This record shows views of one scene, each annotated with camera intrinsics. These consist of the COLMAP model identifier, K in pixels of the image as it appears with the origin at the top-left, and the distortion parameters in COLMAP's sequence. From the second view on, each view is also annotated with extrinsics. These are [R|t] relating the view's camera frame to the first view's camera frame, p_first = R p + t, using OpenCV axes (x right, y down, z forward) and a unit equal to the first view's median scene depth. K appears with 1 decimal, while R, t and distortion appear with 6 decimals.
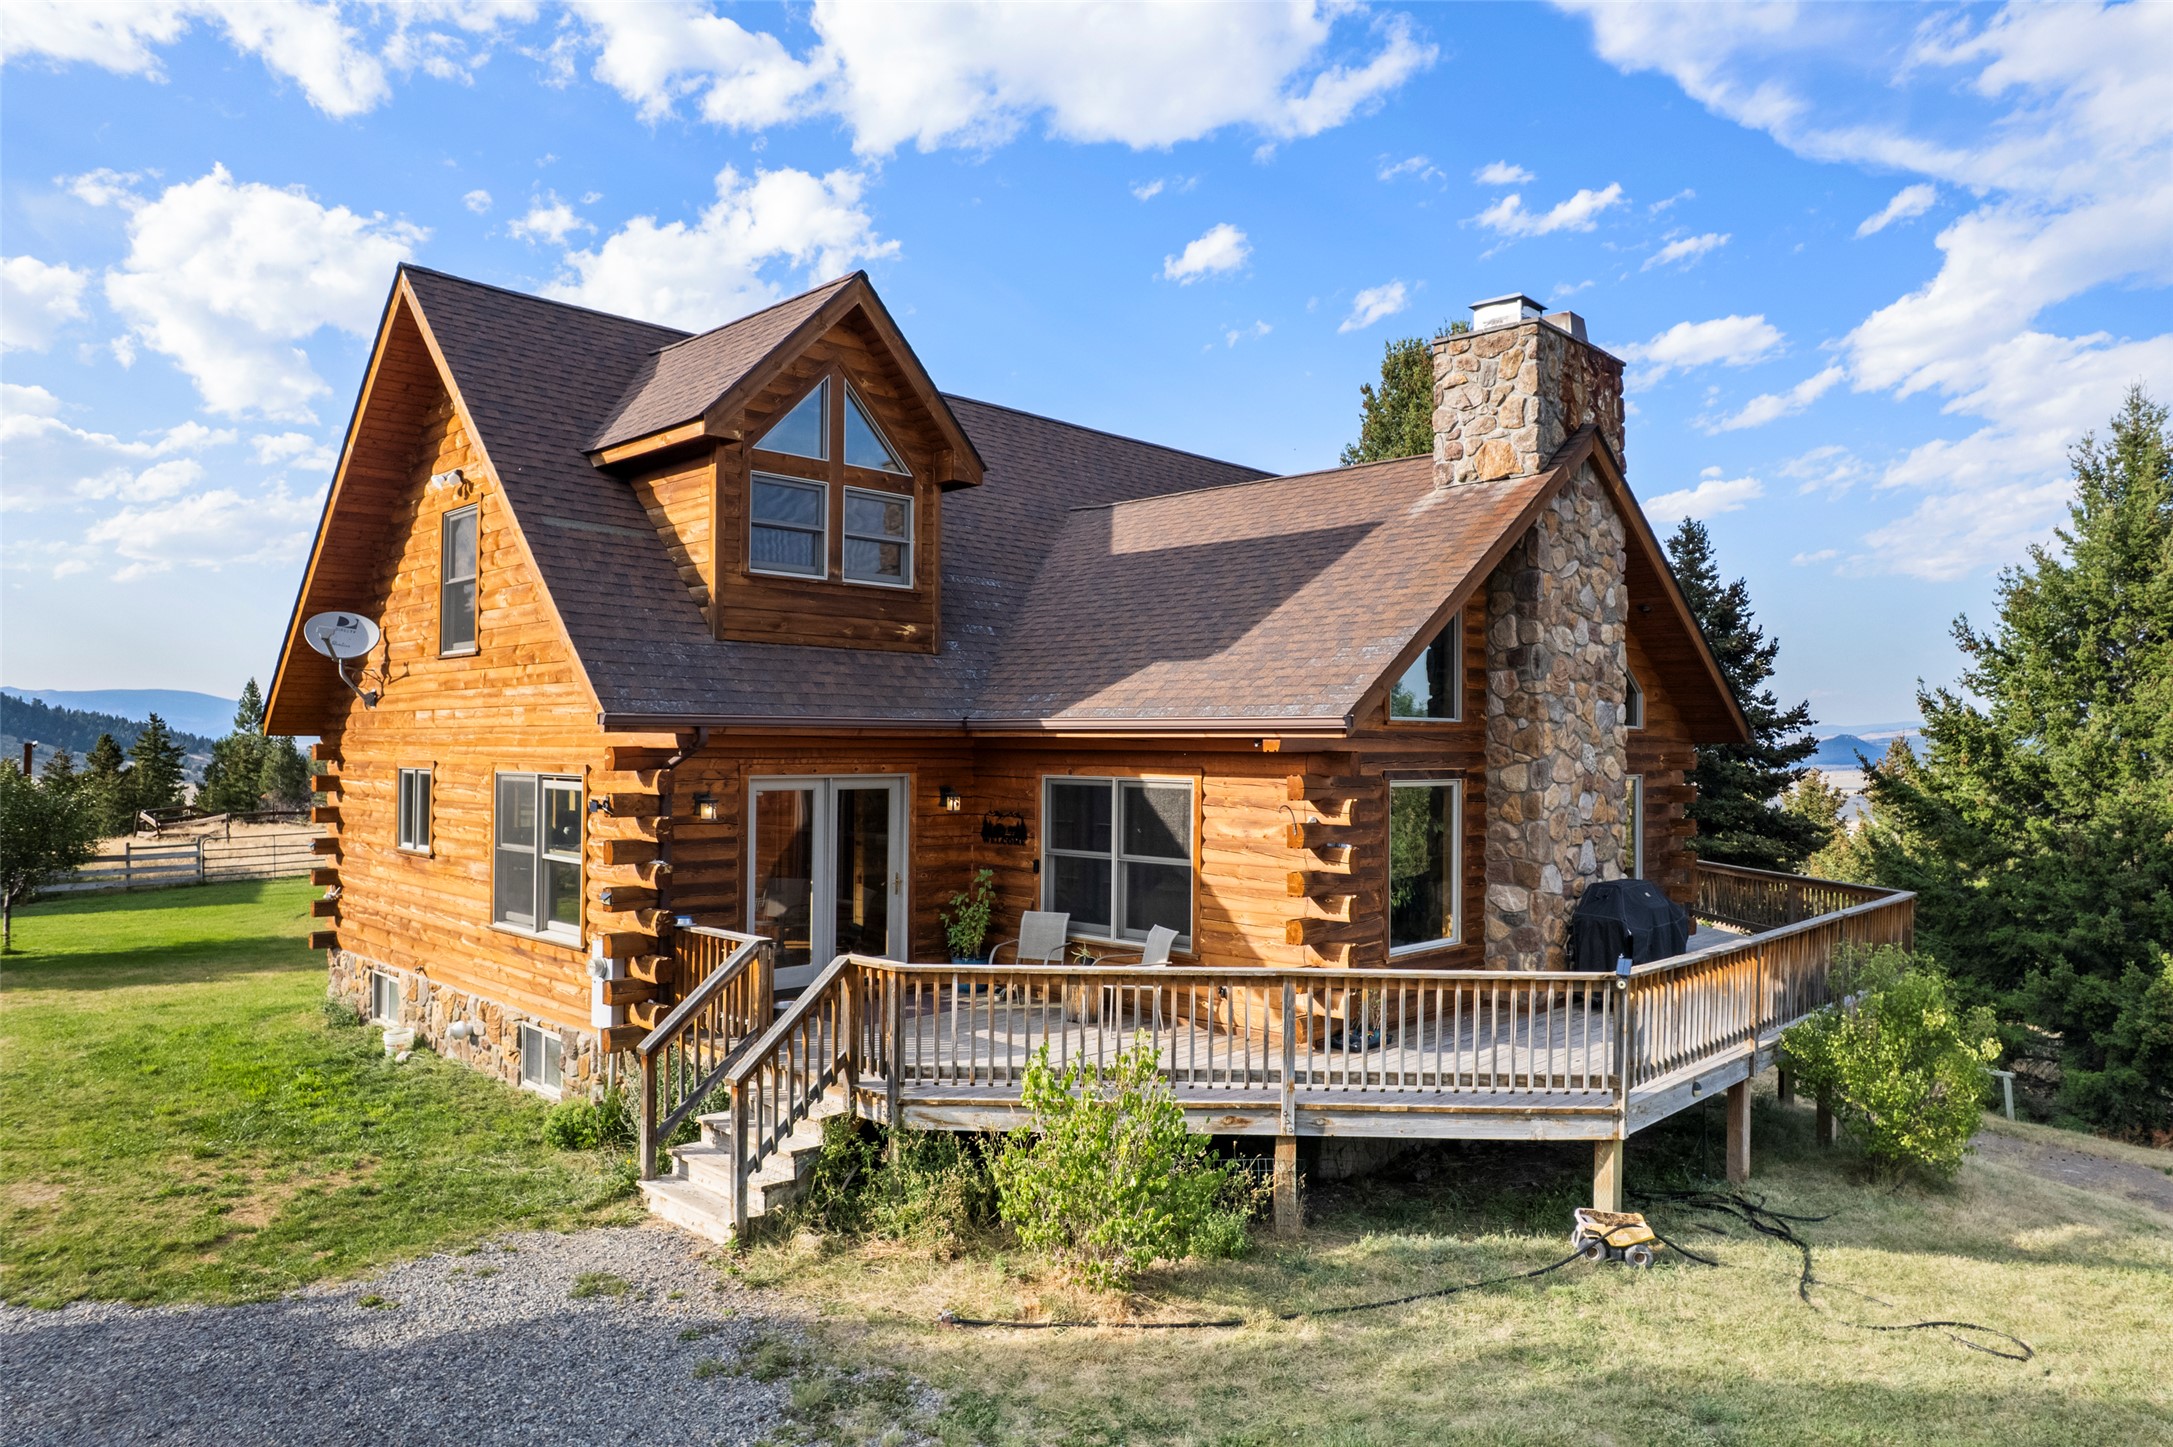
lens RADIAL K [[1395.9, 0, 1095.1], [0, 1395.9, 729.1], [0, 0, 1]] dist [-0.077862, 0.067636]
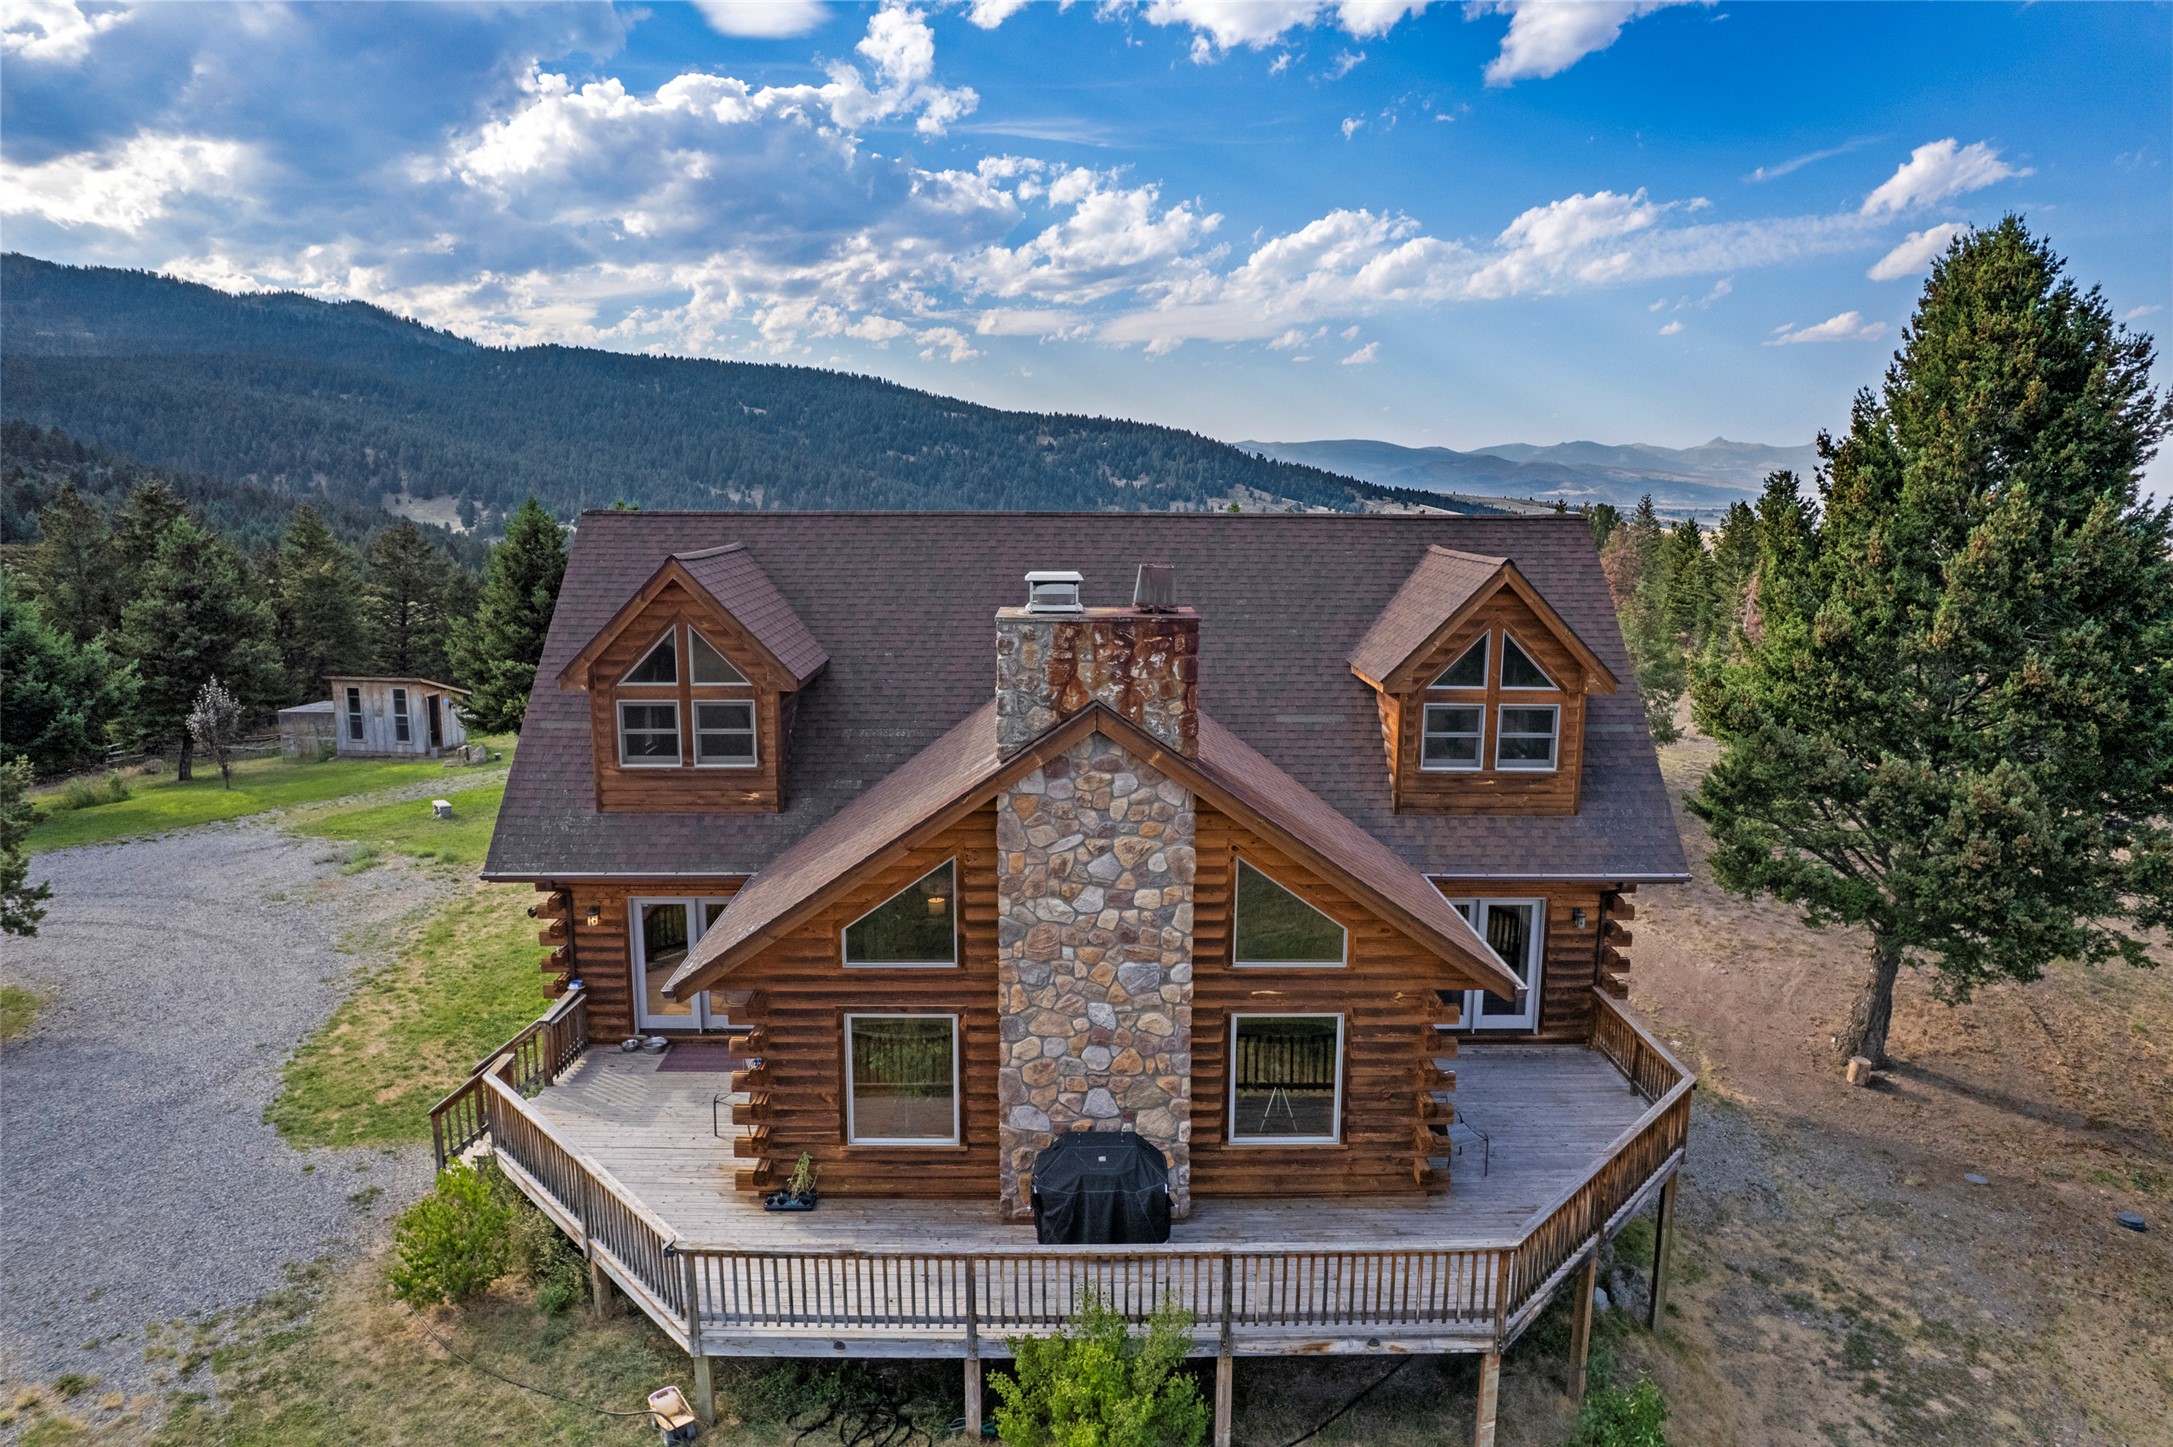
lens RADIAL K [[1395.9, 0, 1091.2], [0, 1395.9, 719.4], [0, 0, 1]] dist [-0.077862, 0.067636]
pose [[0.706170, 0.115158, -0.698615, 1.101905], [0.009425, 0.985069, 0.171904, -0.396283], [0.707980, -0.127978, 0.694541, 0.298888]]
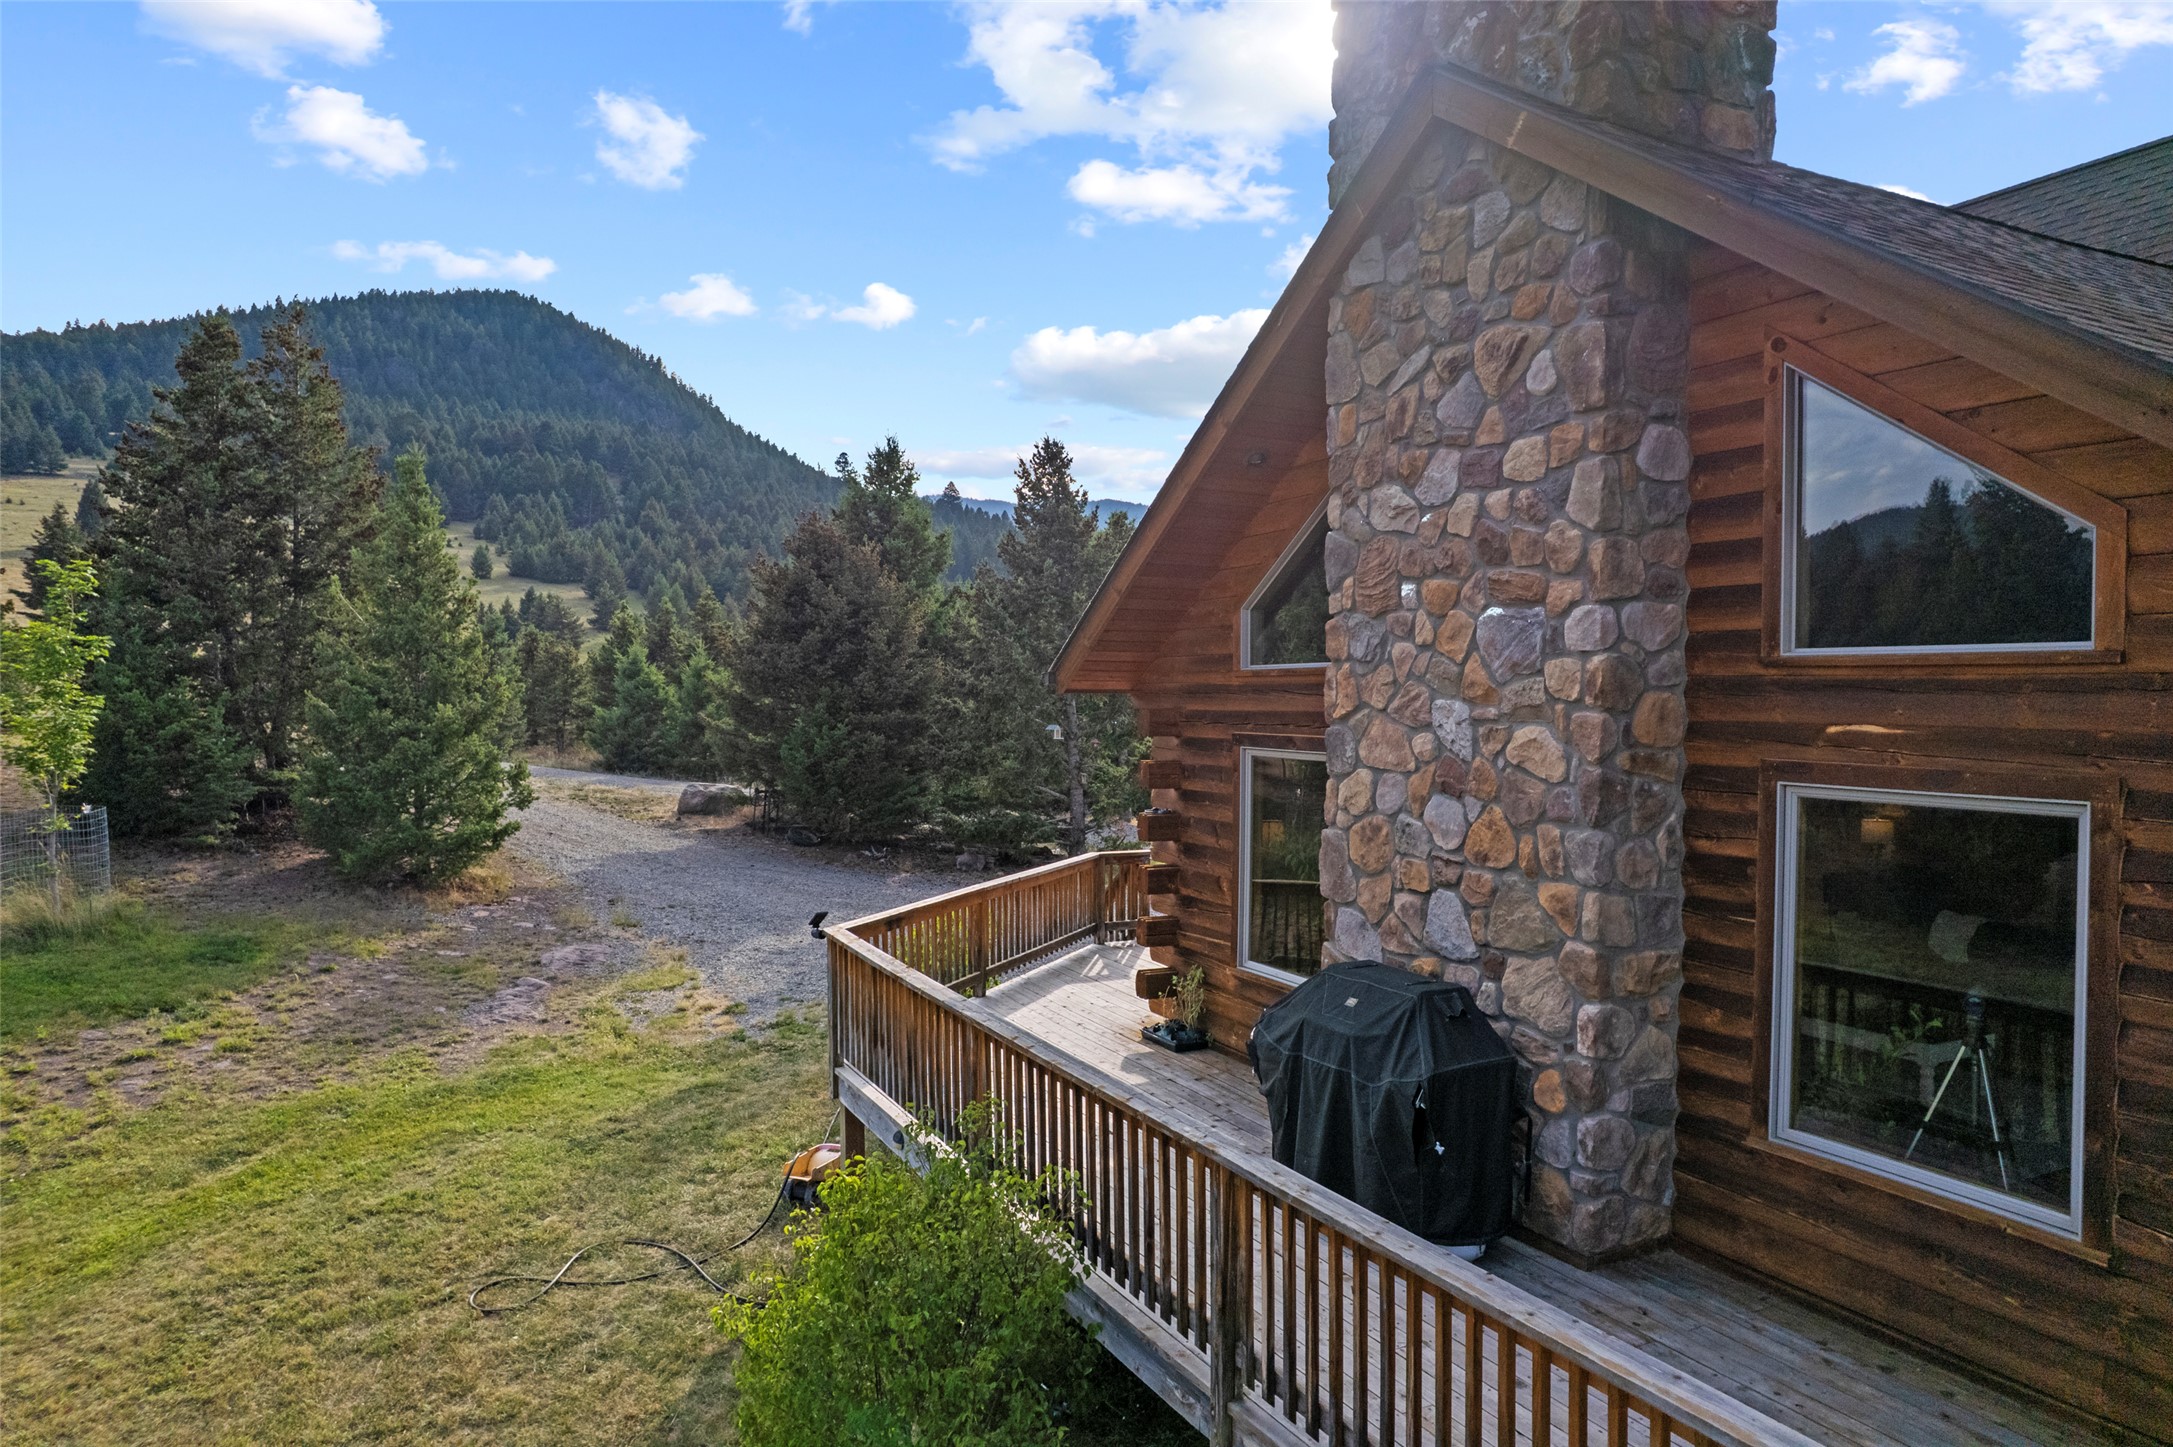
lens RADIAL K [[1395.9, 0, 1087.1], [0, 1395.9, 720.9], [0, 0, 1]] dist [-0.077862, 0.067636]
pose [[-0.329838, 0.008967, -0.943995, 0.903466], [0.004482, 0.999958, 0.007933, 0.014579], [0.944027, -0.001614, -0.329865, 1.077755]]
